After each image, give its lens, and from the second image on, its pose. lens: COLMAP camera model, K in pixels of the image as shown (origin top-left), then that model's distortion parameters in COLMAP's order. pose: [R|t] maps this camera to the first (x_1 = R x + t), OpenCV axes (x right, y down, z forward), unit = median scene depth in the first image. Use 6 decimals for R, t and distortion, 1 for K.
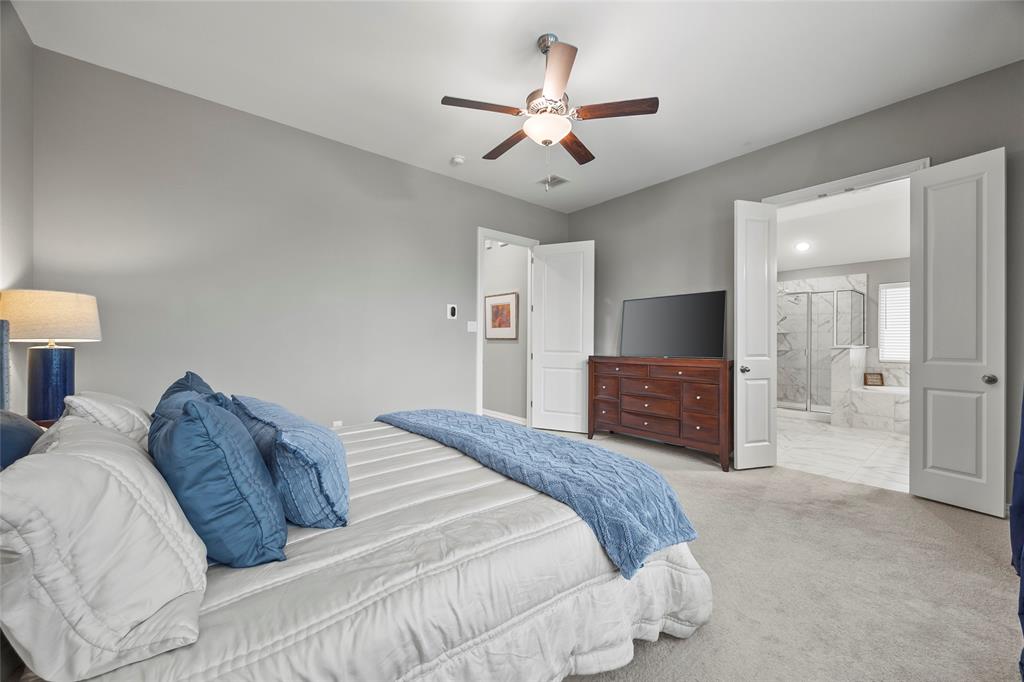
lens RADIAL K [[400.6, 0, 512.9], [0, 400.6, 341.1], [0, 0, 1]] dist [0.003794, -0.000004]
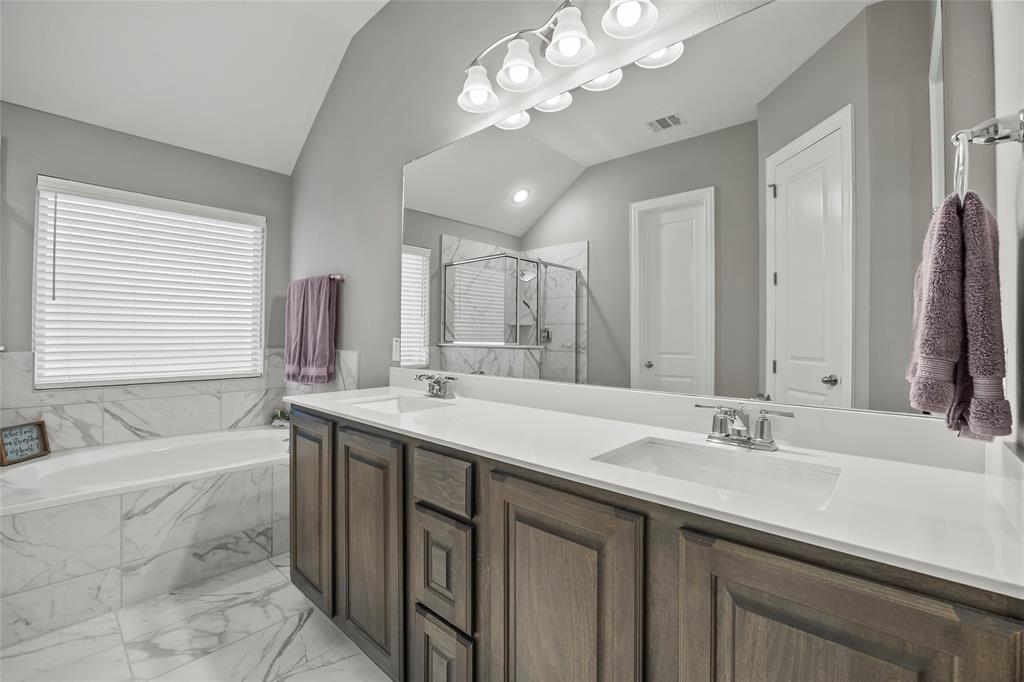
lens RADIAL K [[451.4, 0, 512.0], [0, 451.4, 336.1], [0, 0, 1]] dist [-0.013468, 0.001536]
pose [[-0.110023, -0.001904, 0.993927, 0.471227], [-0.010100, 0.999949, 0.000798, -0.001008], [-0.993878, -0.009951, -0.110036, 0.623054]]
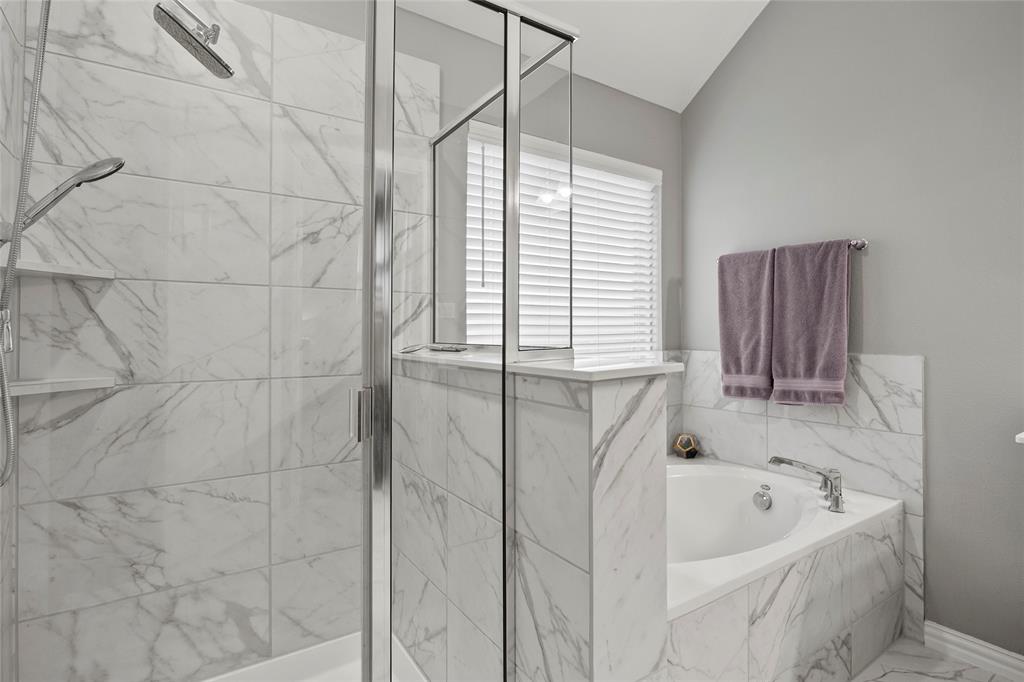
lens RADIAL K [[518.9, 0, 512.6], [0, 518.9, 335.8], [0, 0, 1]] dist [0.004991, 0.000402]
pose [[0.106197, -0.002977, 0.994341, 0.576466], [-0.000354, 0.999995, 0.003031, 0.002484], [-0.994345, -0.000674, 0.106195, 0.947381]]
